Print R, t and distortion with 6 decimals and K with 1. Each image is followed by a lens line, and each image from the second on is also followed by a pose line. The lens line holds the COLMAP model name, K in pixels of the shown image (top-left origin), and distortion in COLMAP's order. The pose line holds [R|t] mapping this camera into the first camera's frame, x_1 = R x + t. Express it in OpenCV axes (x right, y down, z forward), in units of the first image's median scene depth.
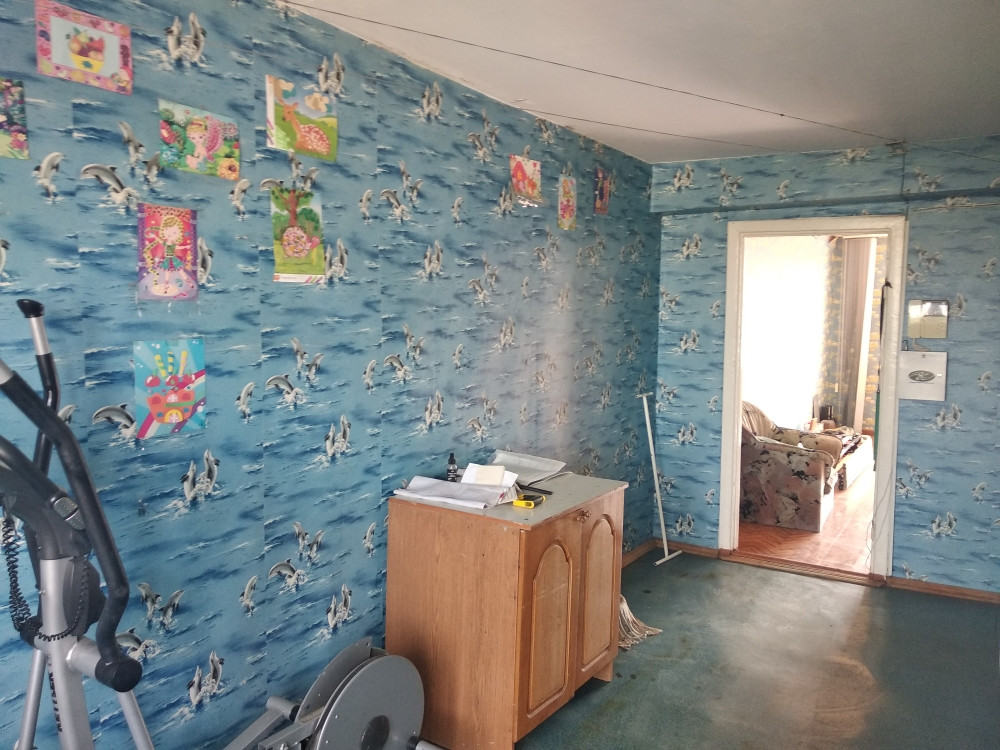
lens RADIAL K [[776.7, 0, 499.0], [0, 776.7, 379.5], [0, 0, 1]] dist [0.029565, -0.056211]
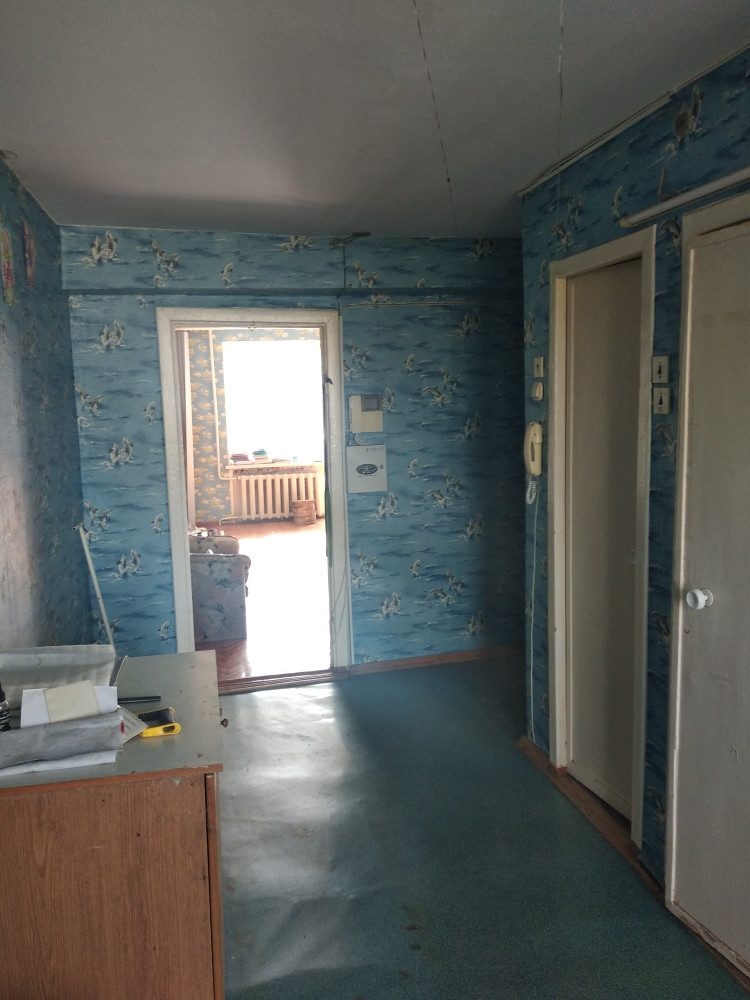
lens RADIAL K [[776.7, 0, 374.8], [0, 776.7, 507.1], [0, 0, 1]] dist [0.029565, -0.056211]
pose [[0.690652, -0.130952, 0.711232, -0.174556], [0.098408, 0.991339, 0.086965, -0.039505], [-0.716460, 0.009928, 0.697557, 0.253825]]
